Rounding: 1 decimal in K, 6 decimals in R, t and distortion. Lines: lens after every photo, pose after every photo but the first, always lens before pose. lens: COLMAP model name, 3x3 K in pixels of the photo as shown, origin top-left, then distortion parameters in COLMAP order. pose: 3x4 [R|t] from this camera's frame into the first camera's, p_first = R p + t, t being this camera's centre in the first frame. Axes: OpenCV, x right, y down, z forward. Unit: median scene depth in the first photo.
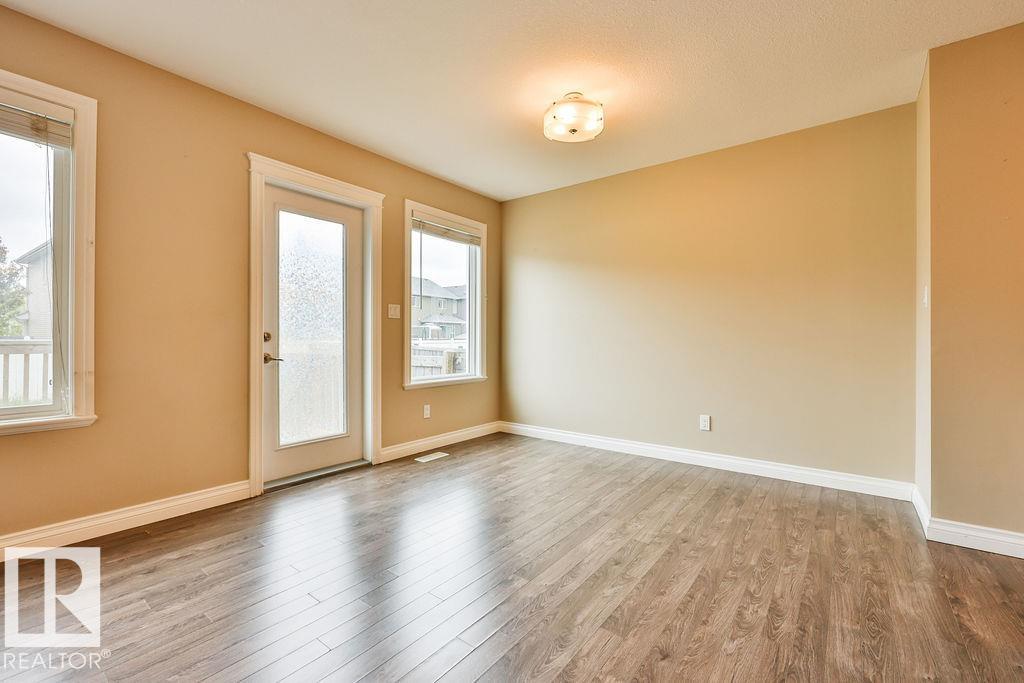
lens RADIAL K [[433.6, 0, 511.7], [0, 433.6, 339.0], [0, 0, 1]] dist [-0.007373, 0.000273]
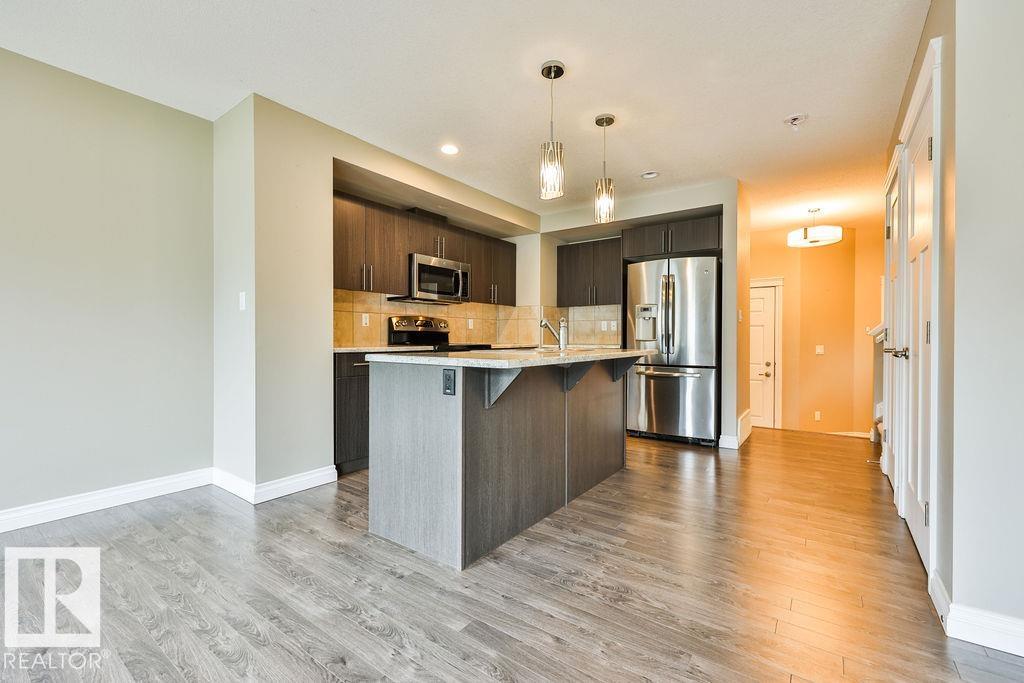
lens RADIAL K [[433.6, 0, 512.3], [0, 433.6, 340.1], [0, 0, 1]] dist [-0.007373, 0.000273]
pose [[-0.035371, -0.007758, 0.999344, -0.328758], [-0.000980, 0.999970, 0.007728, -0.005816], [-0.999374, -0.000706, -0.035378, 0.395306]]
